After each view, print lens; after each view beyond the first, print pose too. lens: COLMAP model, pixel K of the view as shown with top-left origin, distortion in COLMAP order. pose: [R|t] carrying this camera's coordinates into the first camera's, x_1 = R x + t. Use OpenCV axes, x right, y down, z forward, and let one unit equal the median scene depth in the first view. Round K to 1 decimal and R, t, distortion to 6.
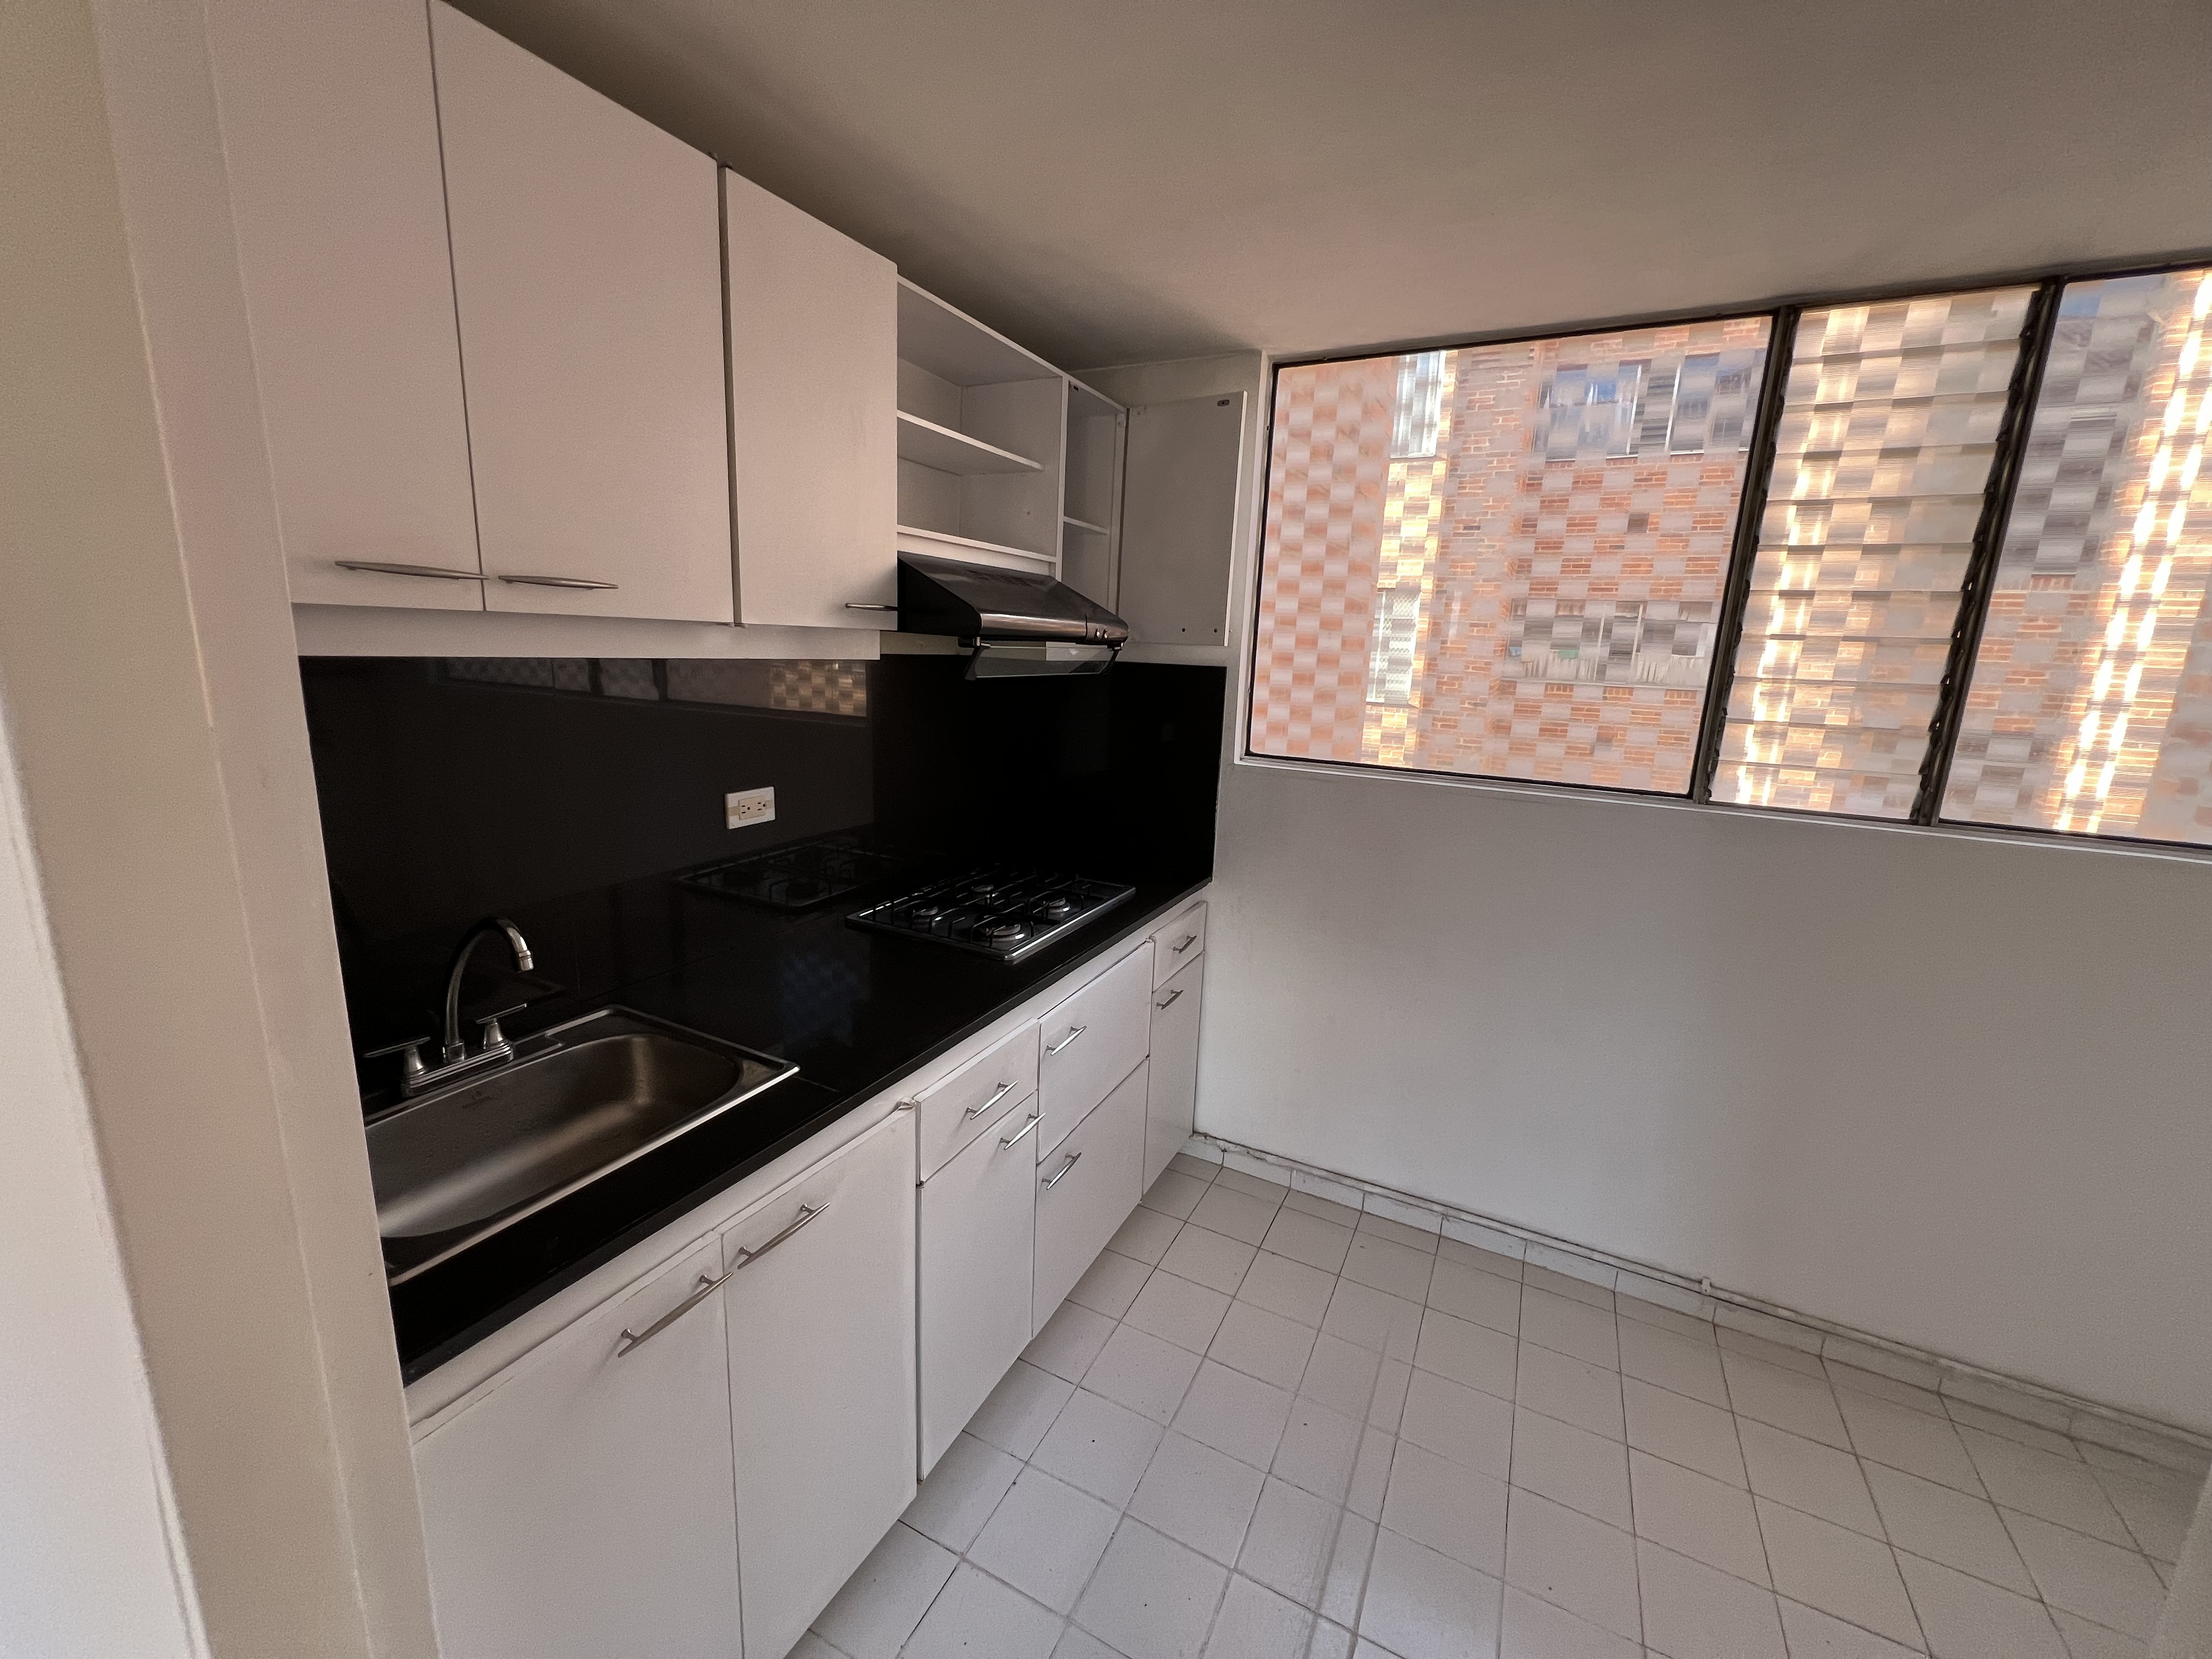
lens RADIAL K [[885.5, 0, 1116.4], [0, 885.5, 828.5], [0, 0, 1]] dist [0.000849, 0.000214]
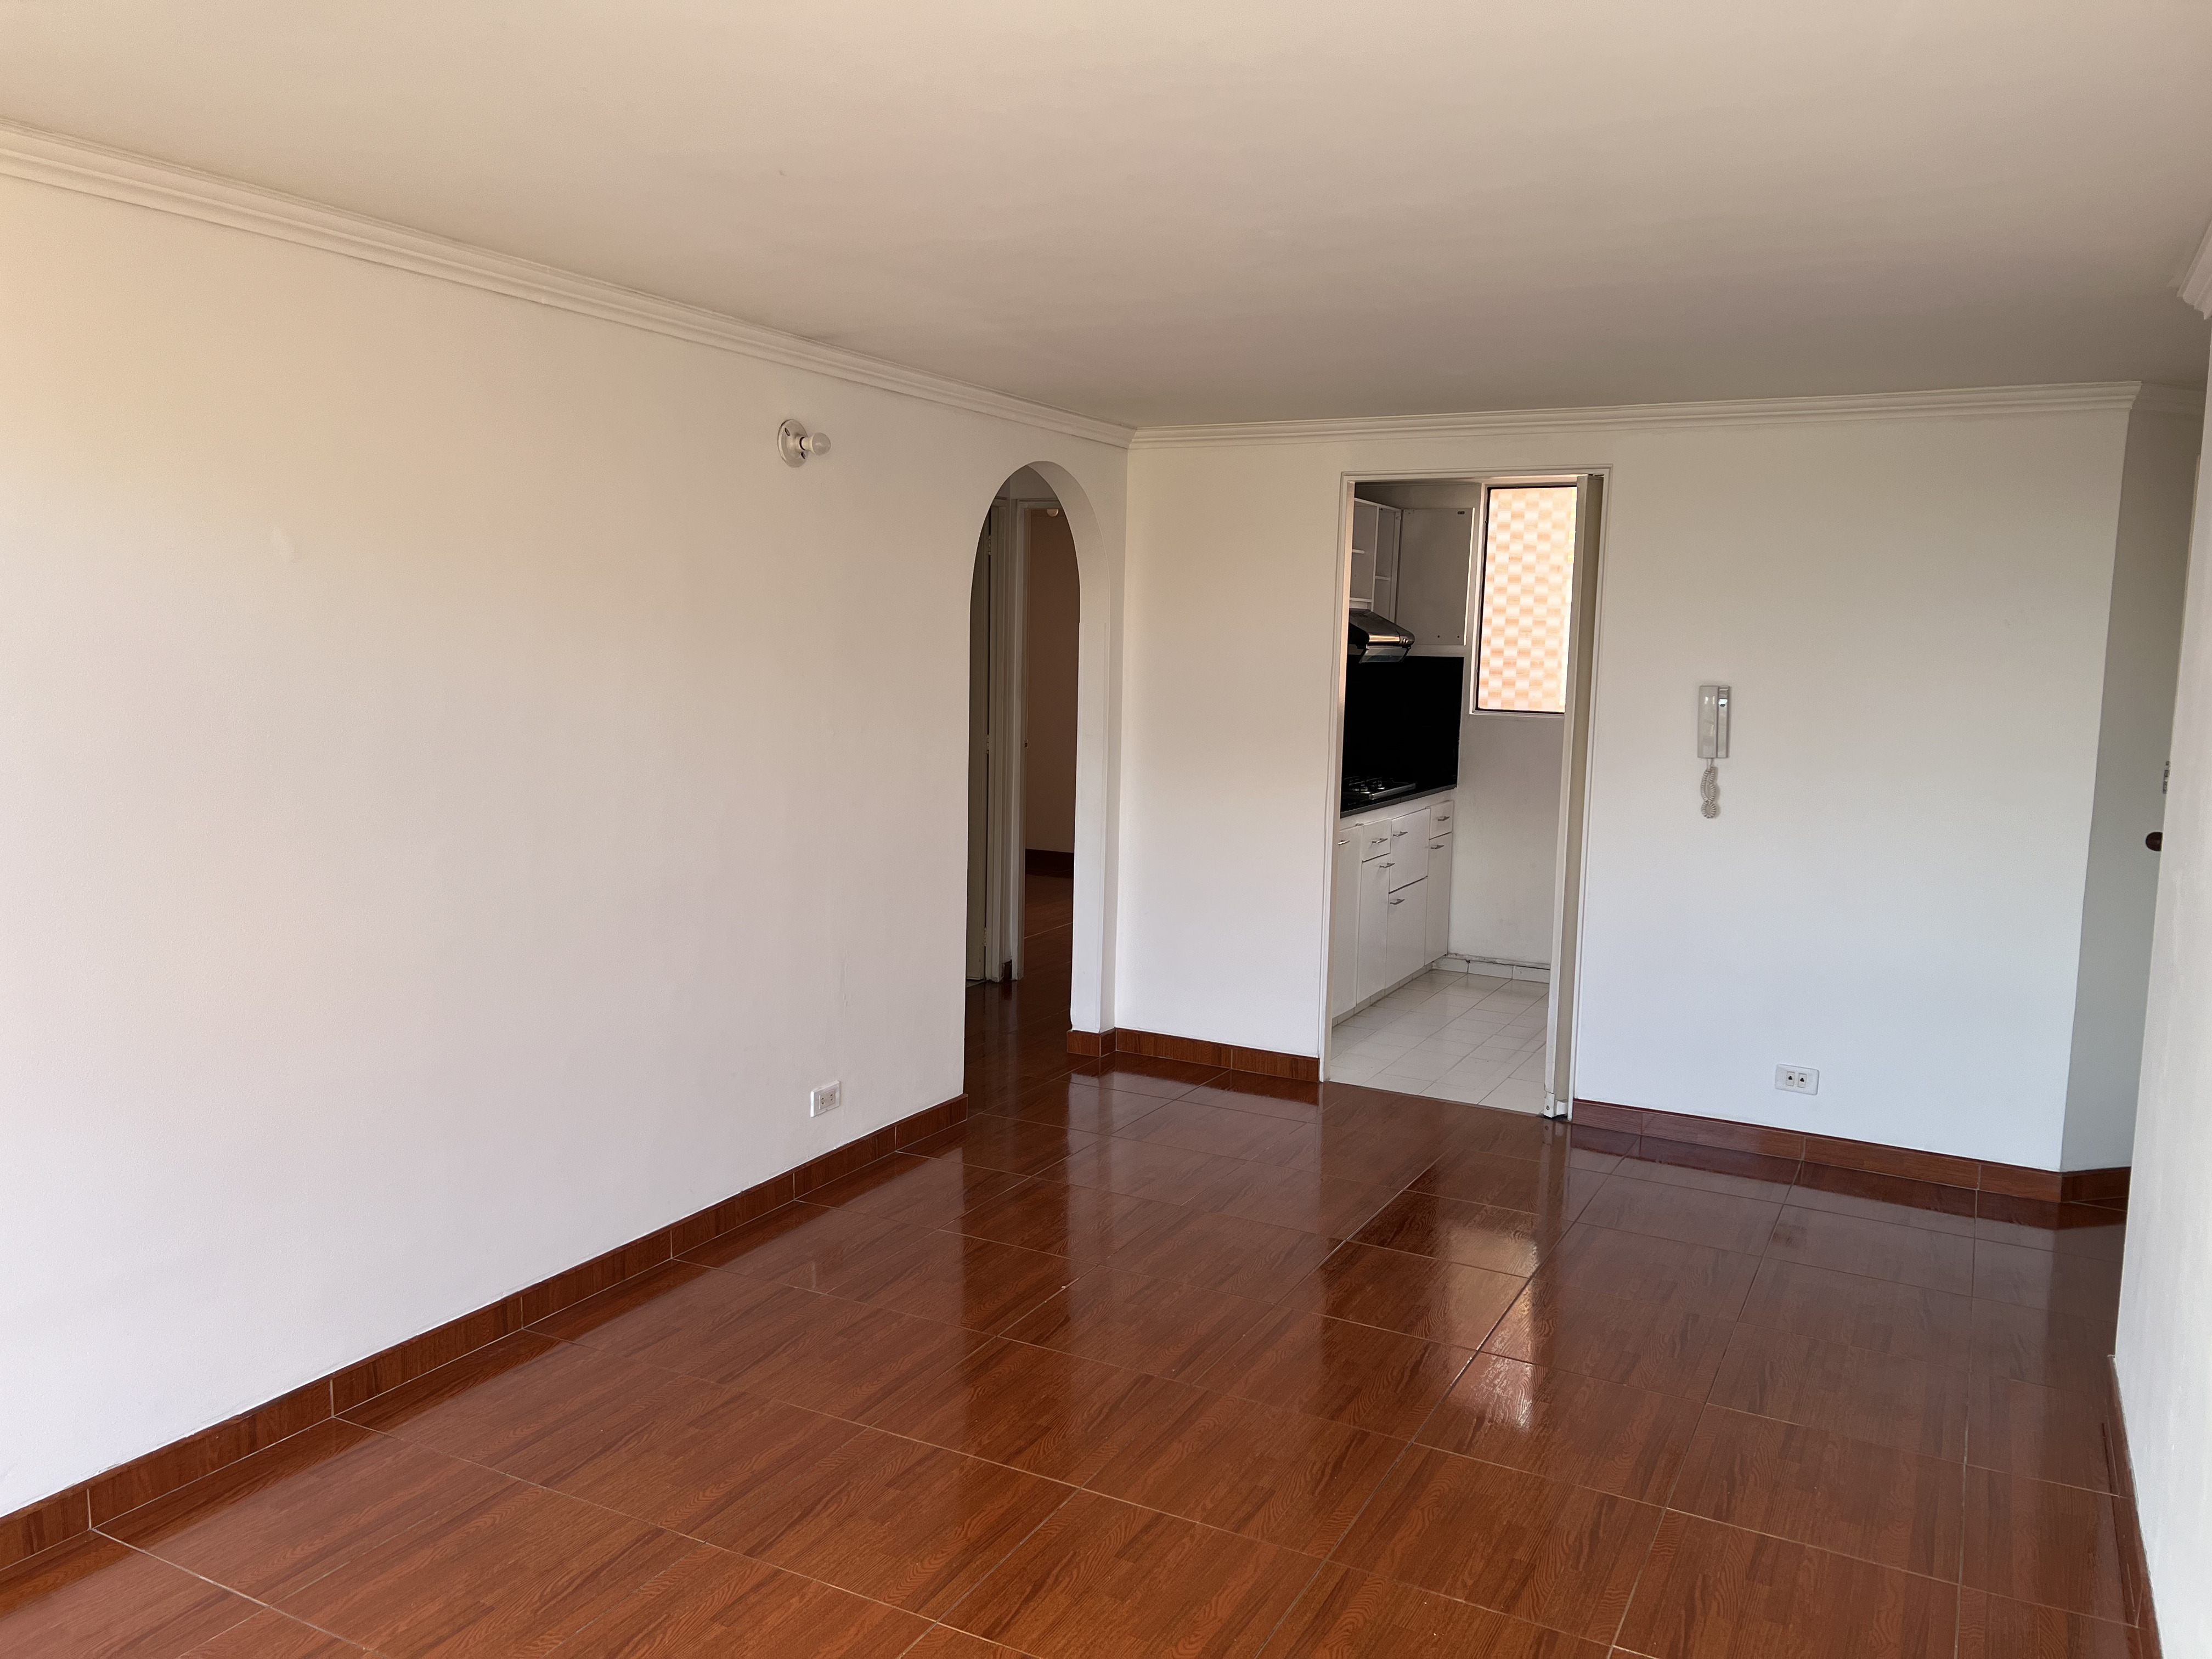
lens RADIAL K [[1648.8, 0, 1070.1], [0, 1648.8, 821.4], [0, 0, 1]] dist [0.056149, -0.057300]
pose [[0.999715, -0.016273, -0.017451, -0.615795], [0.014680, 0.996029, -0.087807, 0.422685], [0.018810, 0.087526, 0.995985, -2.279456]]
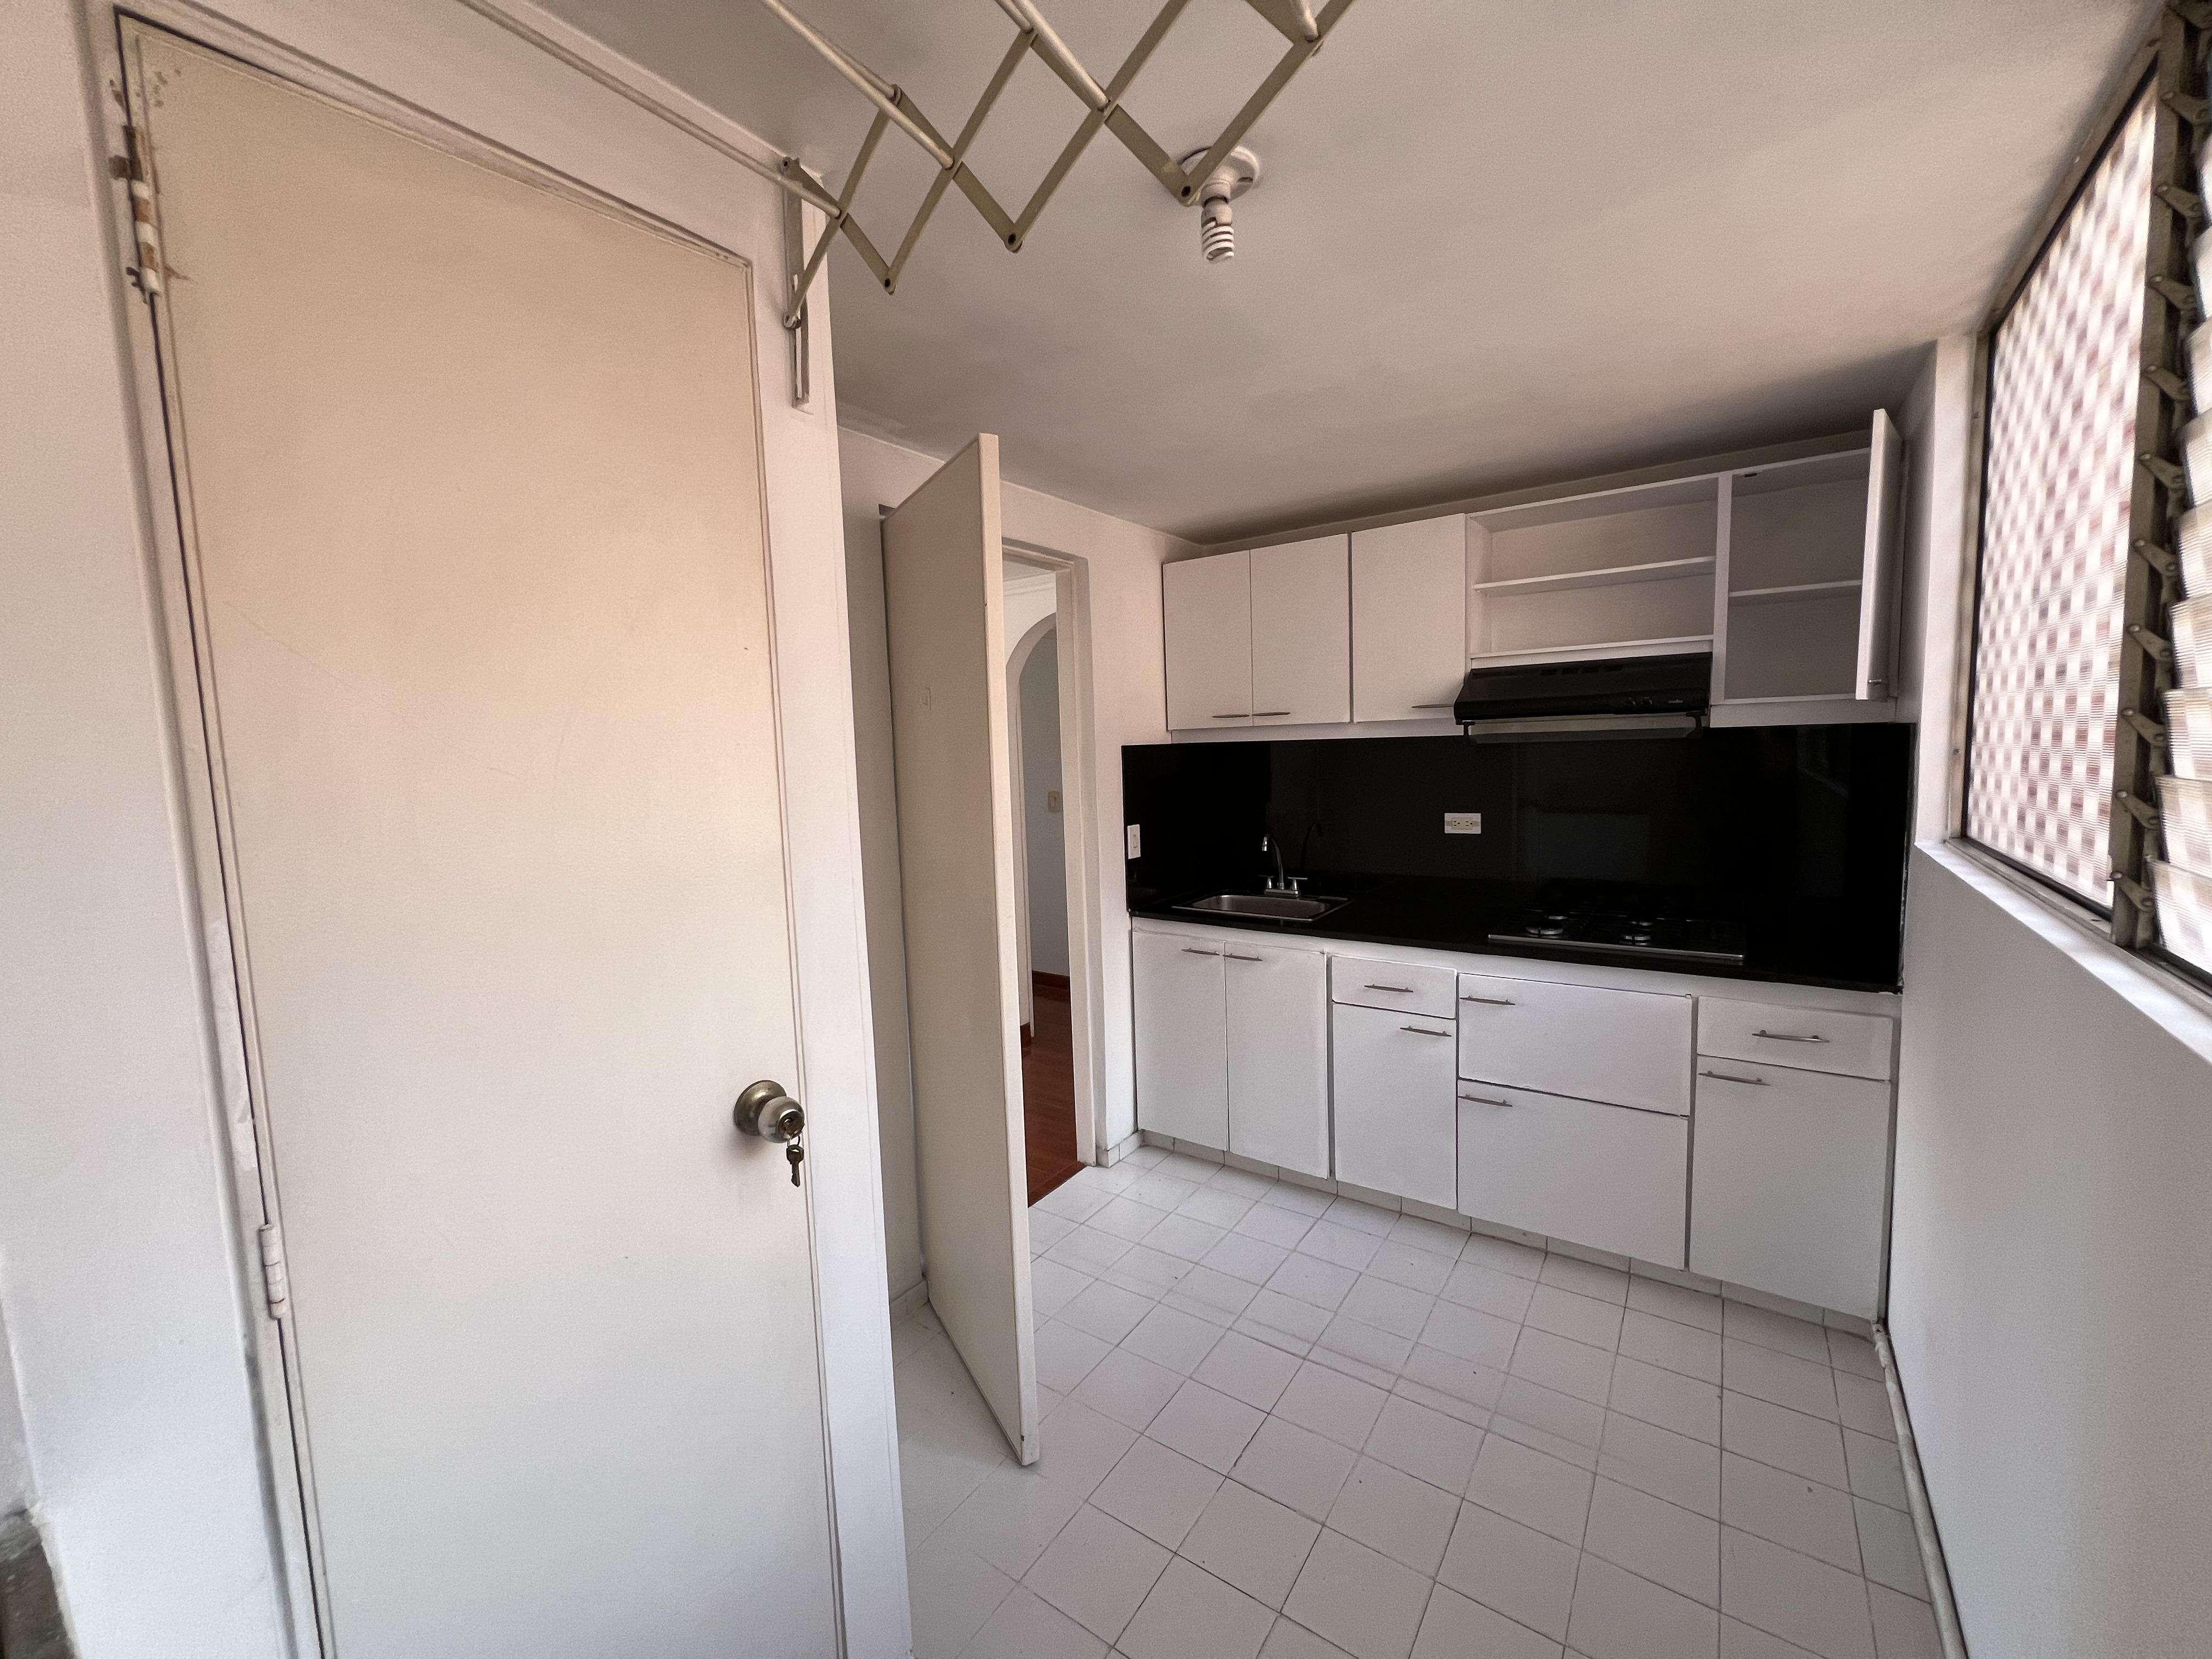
lens RADIAL K [[885.5, 0, 1108.1], [0, 885.5, 826.0], [0, 0, 1]] dist [0.000849, 0.000214]
pose [[-0.127949, 0.061025, -0.989901, 1.100041], [-0.173624, 0.981314, 0.082937, -0.033589], [0.976465, 0.182482, -0.114963, 0.424986]]
